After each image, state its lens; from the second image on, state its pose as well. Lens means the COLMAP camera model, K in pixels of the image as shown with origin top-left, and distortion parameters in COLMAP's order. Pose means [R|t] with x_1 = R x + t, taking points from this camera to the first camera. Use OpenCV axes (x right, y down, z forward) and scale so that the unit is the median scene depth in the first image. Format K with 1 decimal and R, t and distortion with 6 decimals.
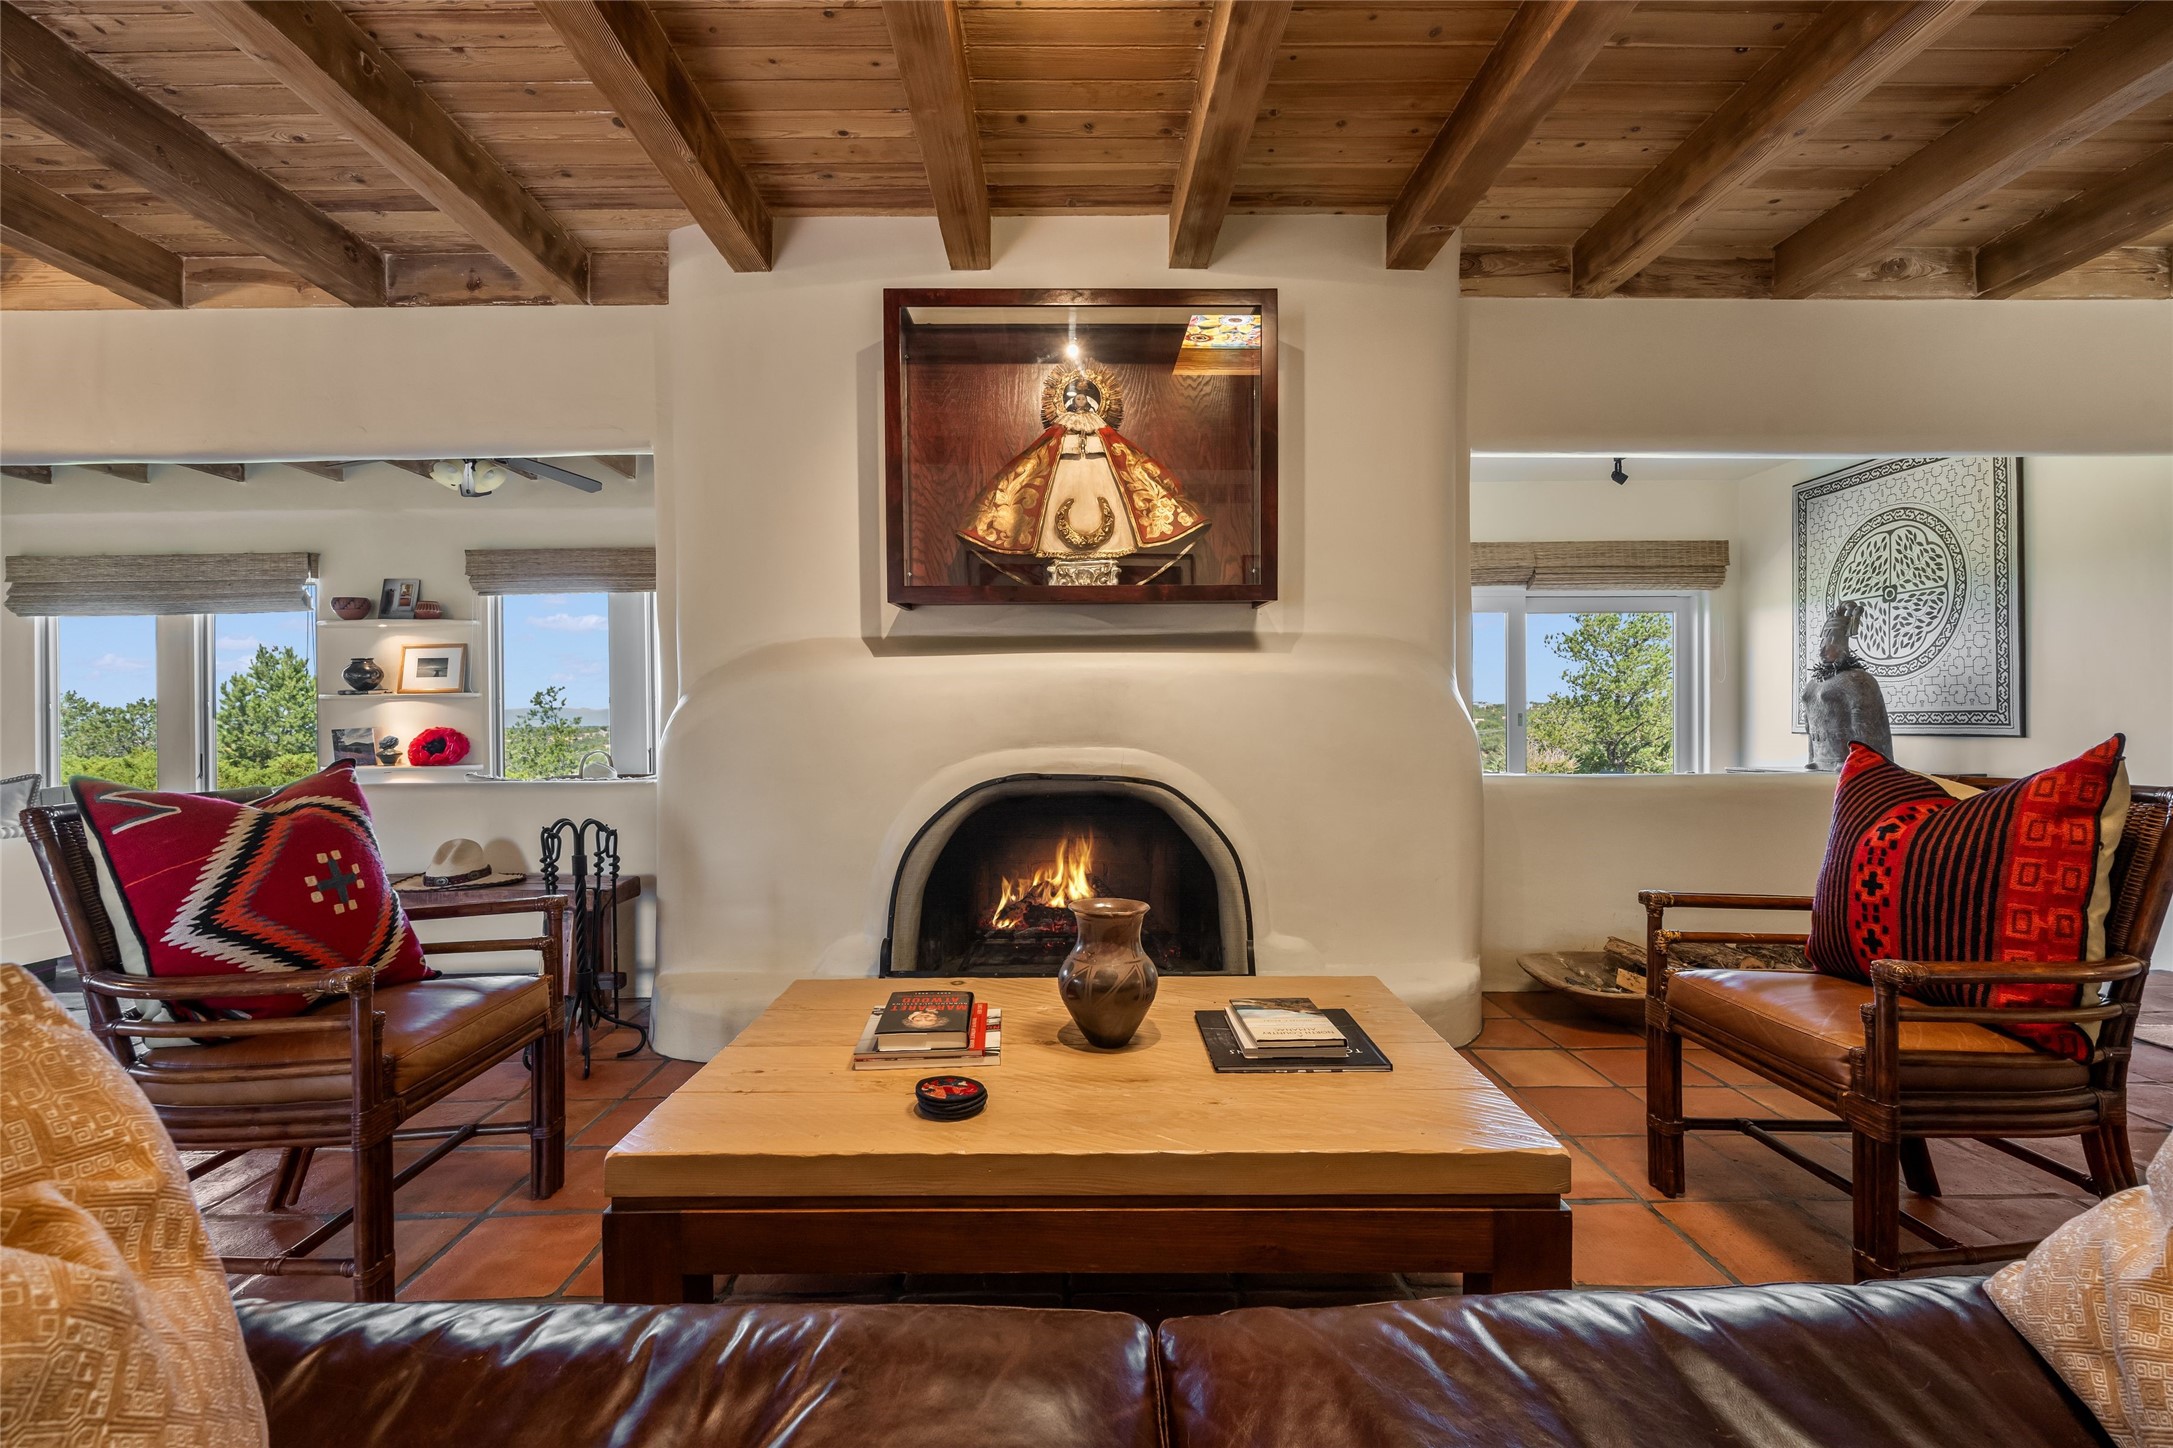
lens RADIAL K [[949.3, 0, 1084.6], [0, 949.3, 716.5], [0, 0, 1]] dist [-0.002485, -0.000259]
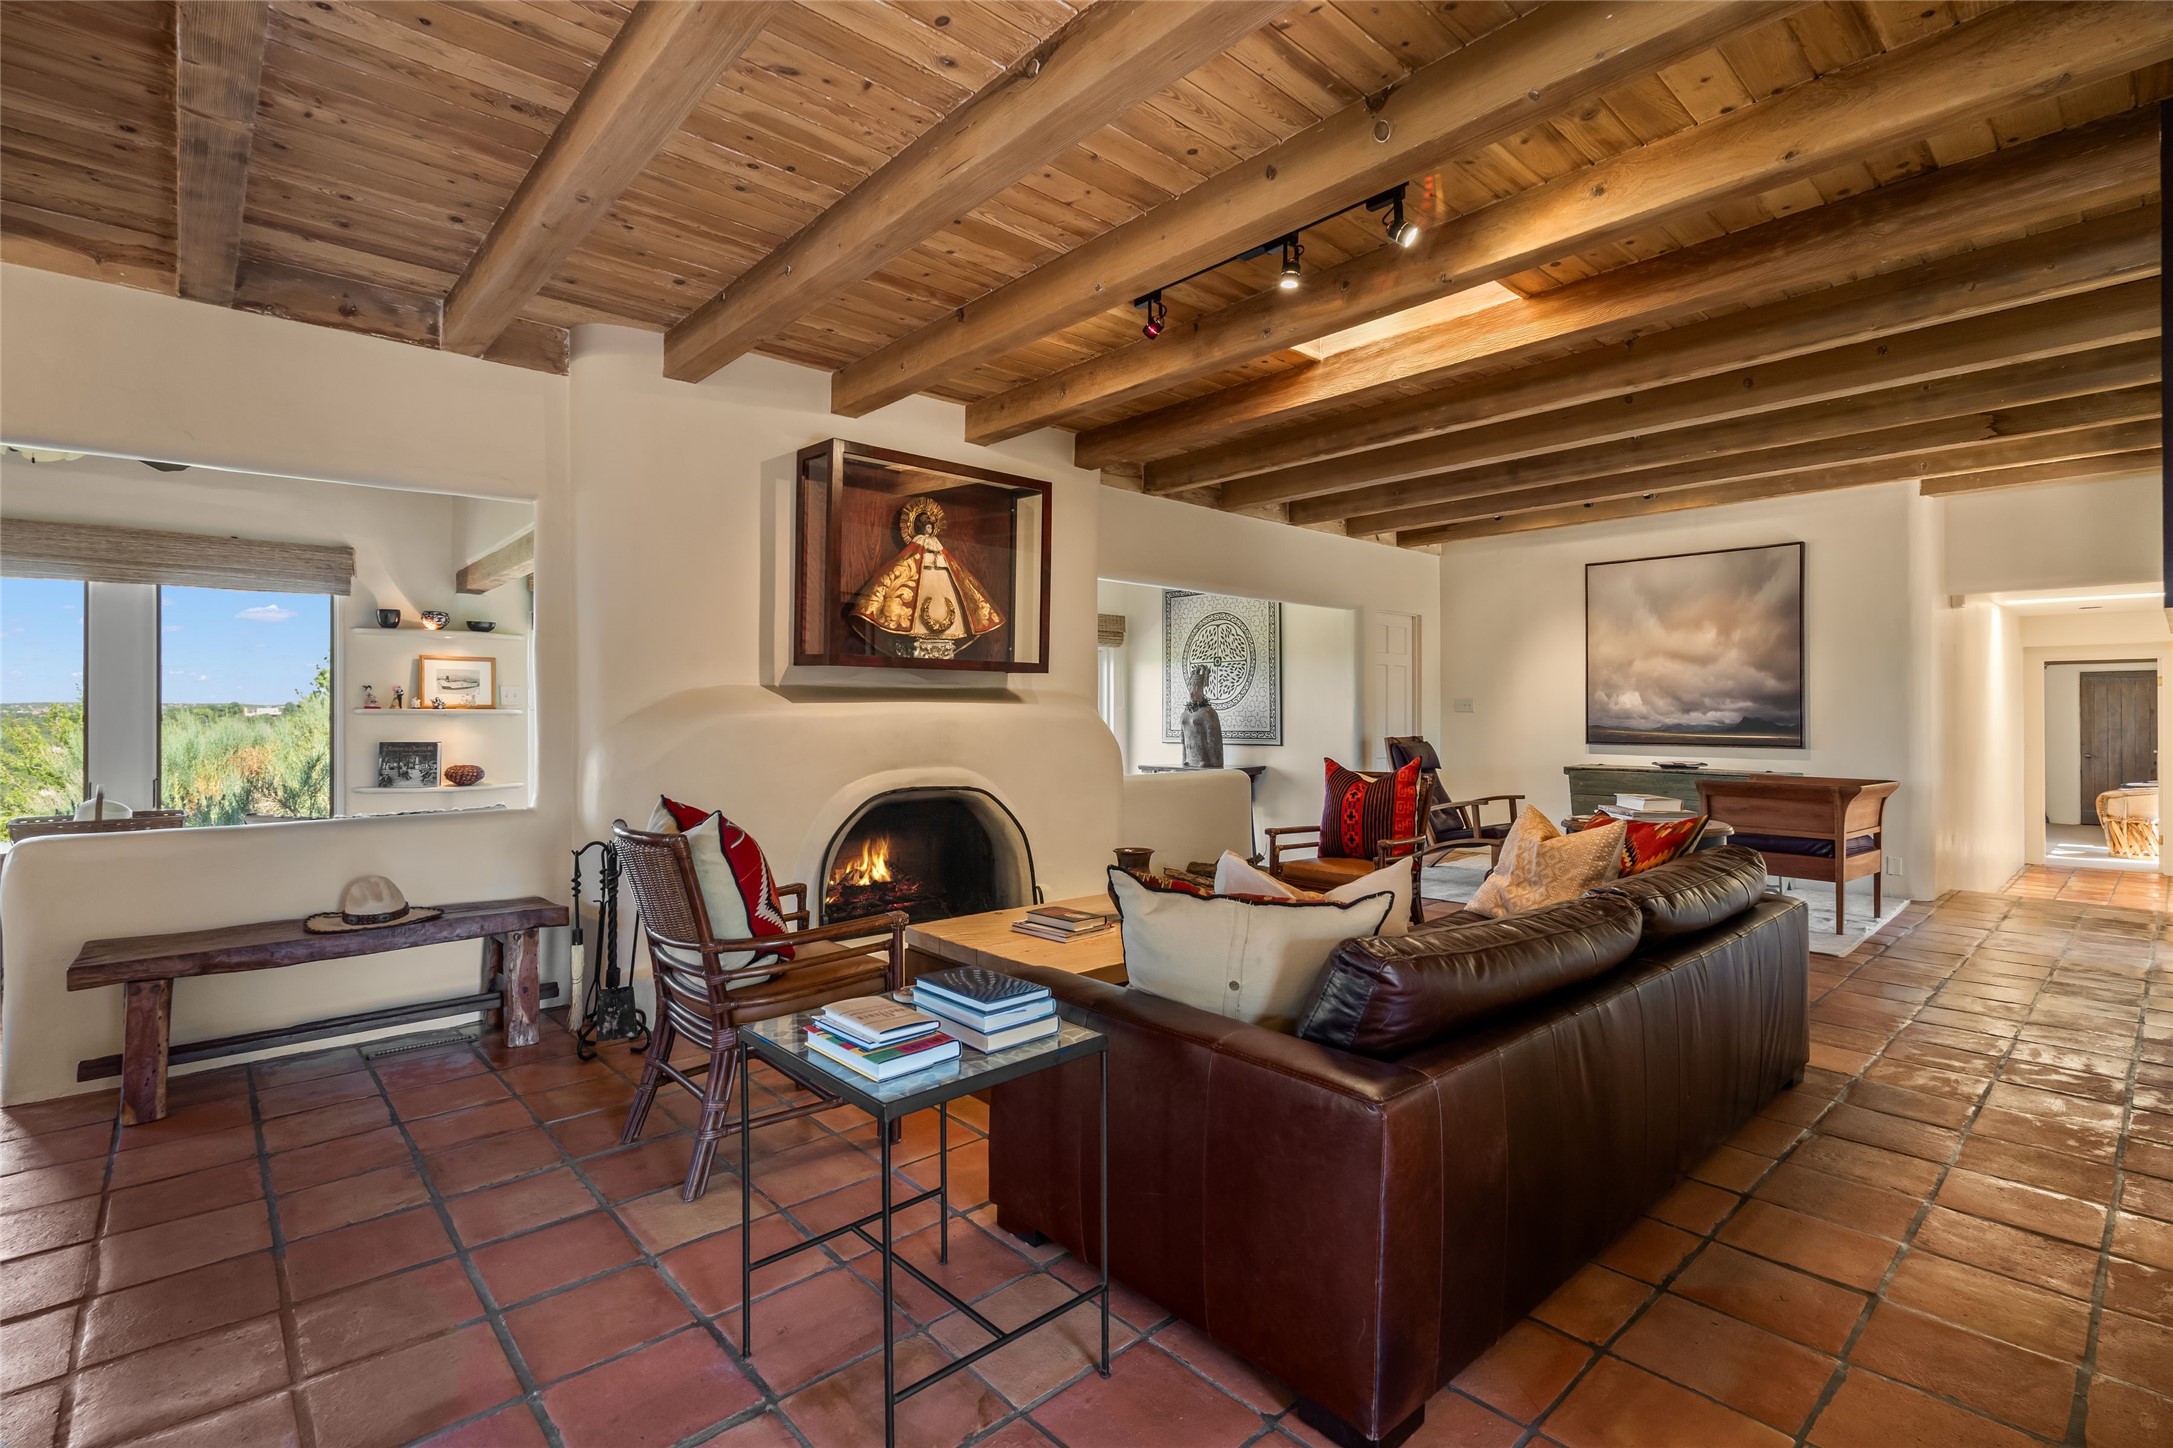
lens RADIAL K [[999.2, 0, 1070.7], [0, 999.2, 705.0], [0, 0, 1]] dist [0.001462, 0.000276]
pose [[0.754321, 0.011282, 0.656409, -0.794048], [-0.005543, 0.999926, -0.010816, -0.045438], [-0.656482, 0.004521, 0.754328, -0.275389]]
